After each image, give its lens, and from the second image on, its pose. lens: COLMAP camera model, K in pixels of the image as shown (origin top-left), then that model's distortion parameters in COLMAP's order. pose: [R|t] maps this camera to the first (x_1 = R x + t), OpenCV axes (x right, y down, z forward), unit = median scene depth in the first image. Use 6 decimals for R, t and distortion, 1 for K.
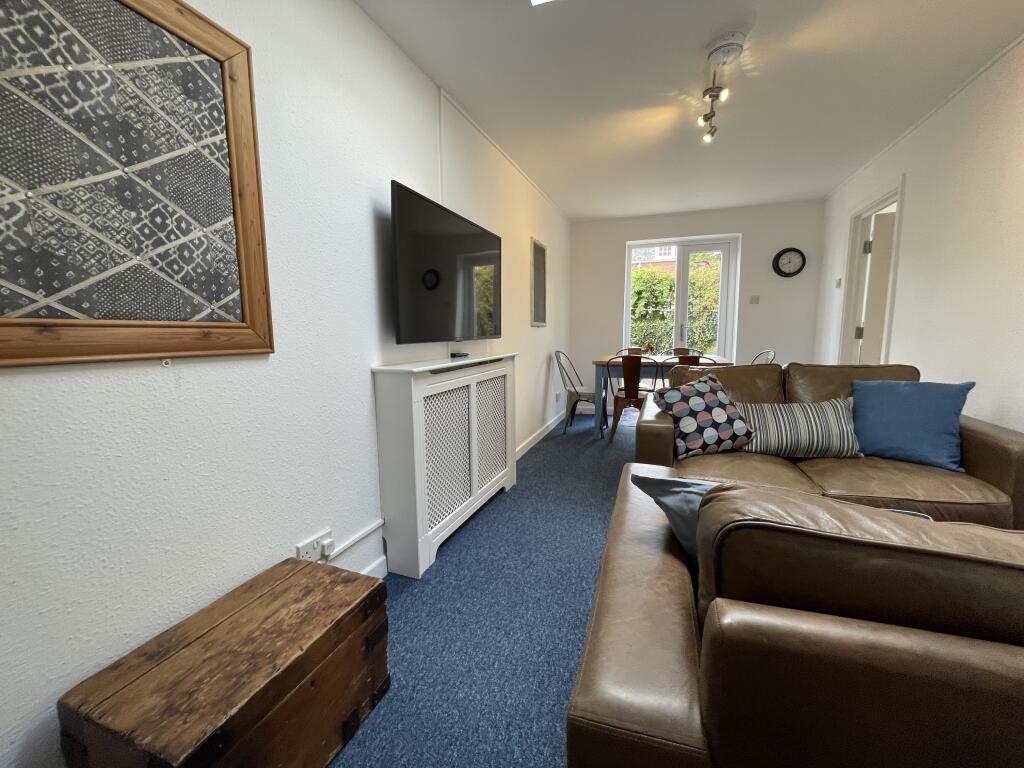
lens RADIAL K [[412.7, 0, 515.2], [0, 412.7, 379.9], [0, 0, 1]] dist [-0.000761, 0.000265]
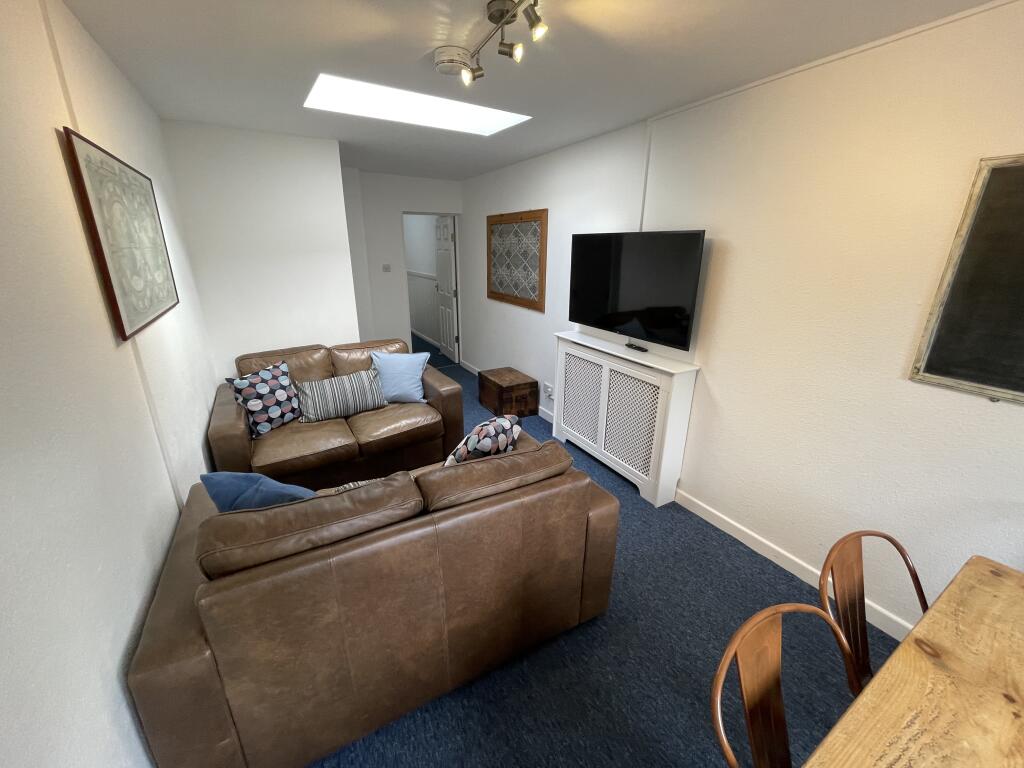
lens RADIAL K [[412.7, 0, 514.1], [0, 412.7, 382.1], [0, 0, 1]] dist [-0.000761, 0.000265]
pose [[-0.641276, 0.246307, -0.726704, 2.222465], [-0.095820, 0.913959, 0.394331, -0.926421], [0.761304, 0.322508, -0.562498, 3.277565]]
